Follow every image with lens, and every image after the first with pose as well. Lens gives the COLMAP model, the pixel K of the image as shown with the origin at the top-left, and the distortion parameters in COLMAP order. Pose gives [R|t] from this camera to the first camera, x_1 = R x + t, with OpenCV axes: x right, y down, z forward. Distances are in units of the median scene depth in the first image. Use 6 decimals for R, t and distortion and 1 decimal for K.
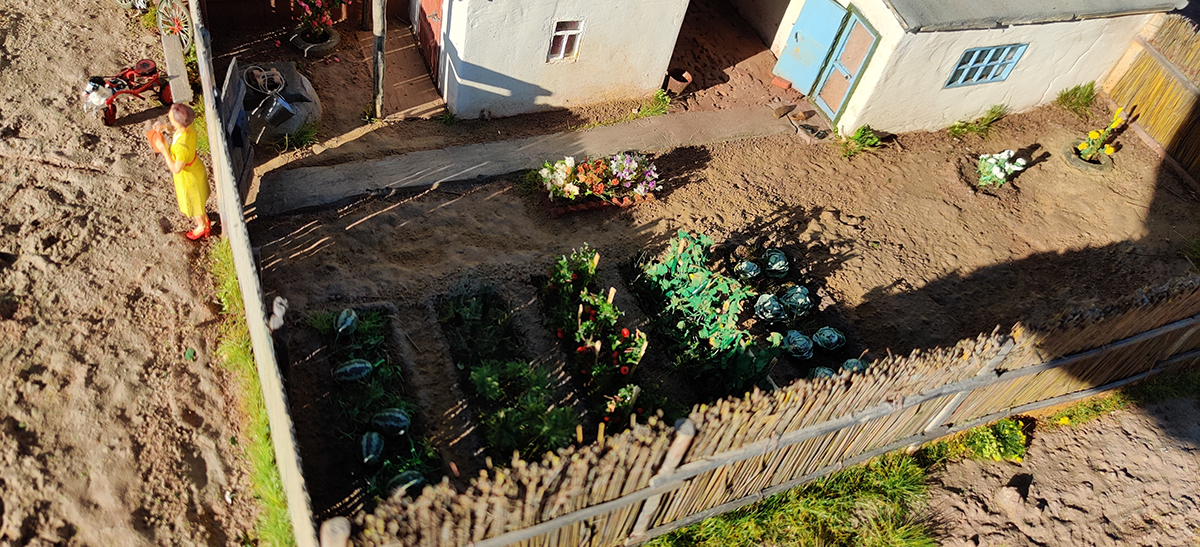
lens RADIAL K [[922.8, 0, 600.0], [0, 922.8, 273.5], [0, 0, 1]] dist [0.023384, -0.010523]
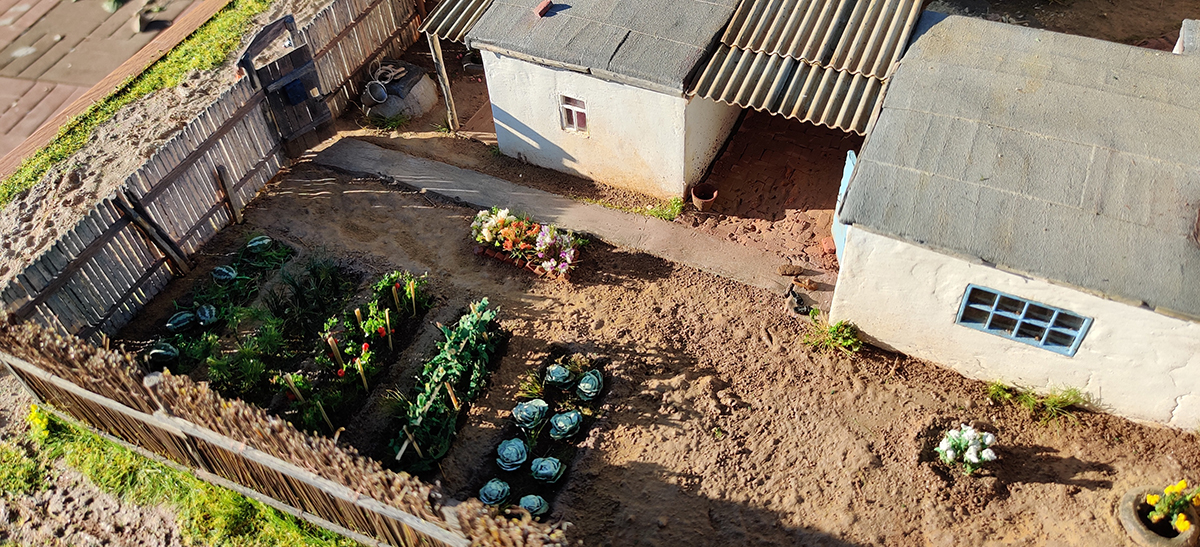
lens RADIAL K [[922.8, 0, 600.0], [0, 922.8, 273.5], [0, 0, 1]] dist [0.023384, -0.010523]
pose [[0.648053, 0.394422, -0.651505, 0.765141], [-0.433885, 0.894253, 0.109795, -0.221900], [0.625916, 0.211525, 0.750657, 0.257547]]
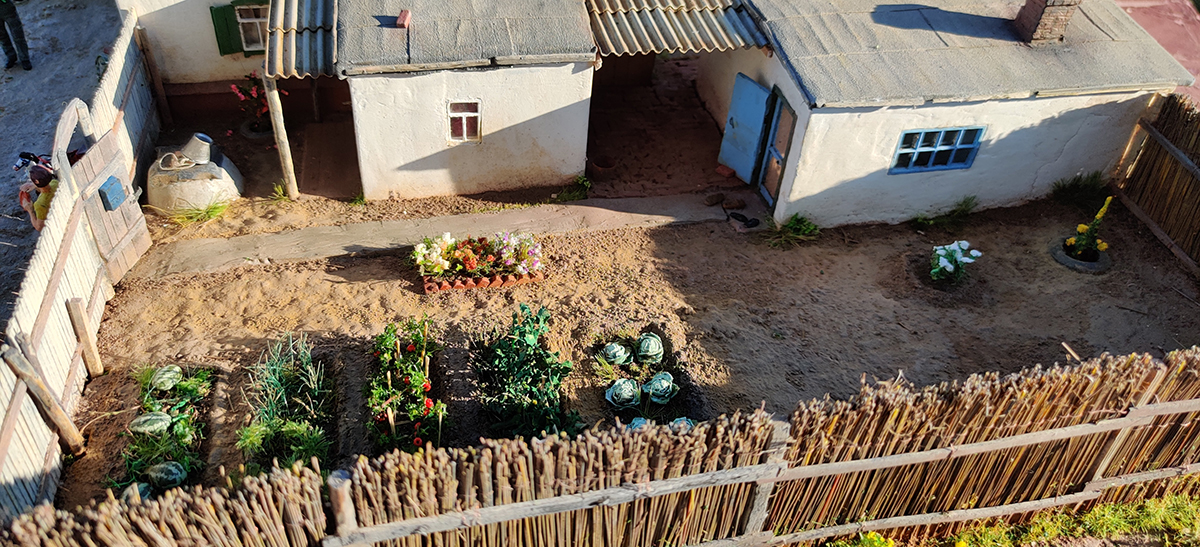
lens RADIAL K [[938.1, 0, 590.1], [0, 938.1, 252.7], [0, 0, 1]] dist [-0.001008, -0.002668]
pose [[0.974918, 0.014218, -0.222108, 0.331834], [-0.052611, 0.984397, -0.167912, 0.054281], [0.216255, 0.175386, 0.960455, 0.070929]]
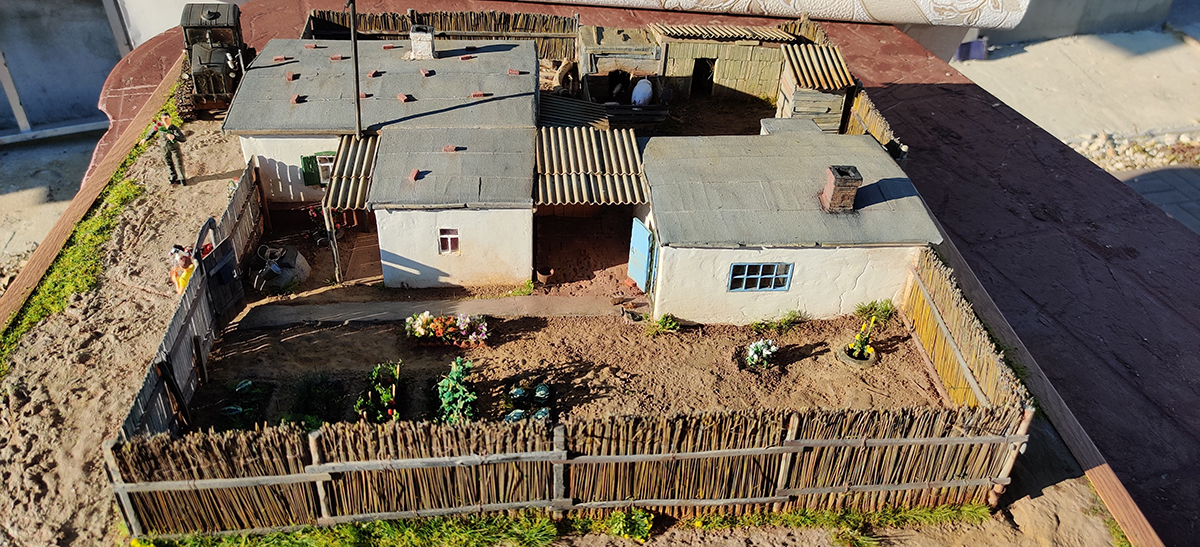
lens RADIAL K [[925.5, 0, 600.0], [0, 925.5, 273.5], [0, 0, 1]] dist [0.052016, -0.009285]
pose [[0.942018, 0.055261, -0.330979, 0.736829], [-0.137449, 0.963350, -0.230357, 0.128743], [0.306119, 0.262493, 0.915089, -0.347985]]
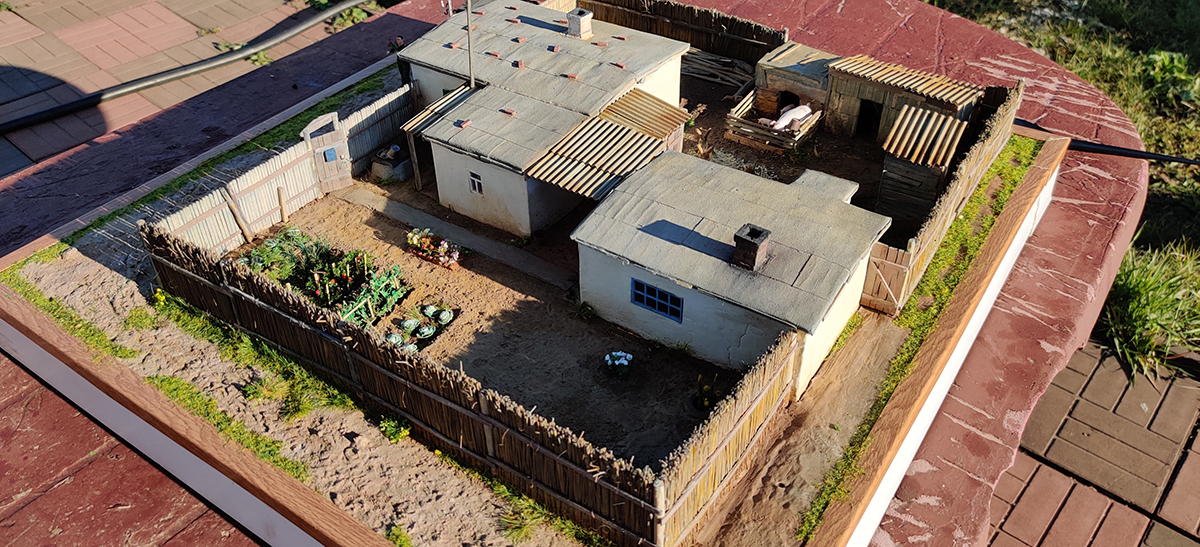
lens RADIAL K [[922.8, 0, 600.0], [0, 922.8, 273.5], [0, 0, 1]] dist [0.023384, -0.010523]
pose [[0.540164, 0.360959, -0.760218, 1.658967], [-0.544856, 0.838458, 0.010967, -0.261152], [0.641370, 0.408285, 0.649575, -0.008523]]
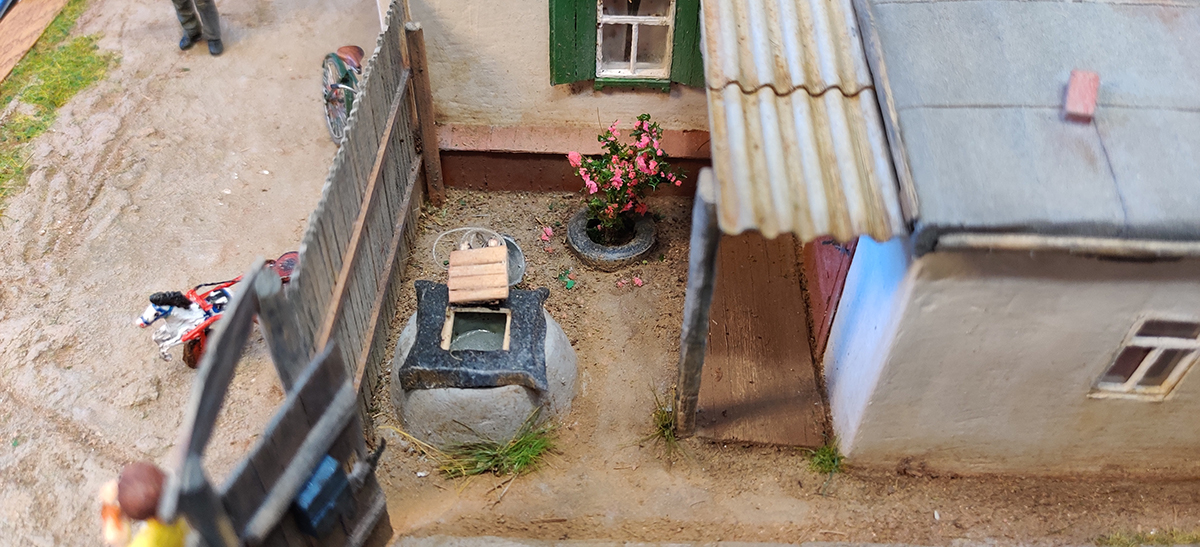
lens RADIAL K [[938.1, 0, 590.1], [0, 938.1, 252.7], [0, 0, 1]] dist [-0.001008, -0.002668]
pose [[0.898242, 0.167234, -0.406441, -0.101235], [-0.204649, 0.977555, -0.050052, -0.230136], [0.388948, 0.128136, 0.912305, 0.537905]]
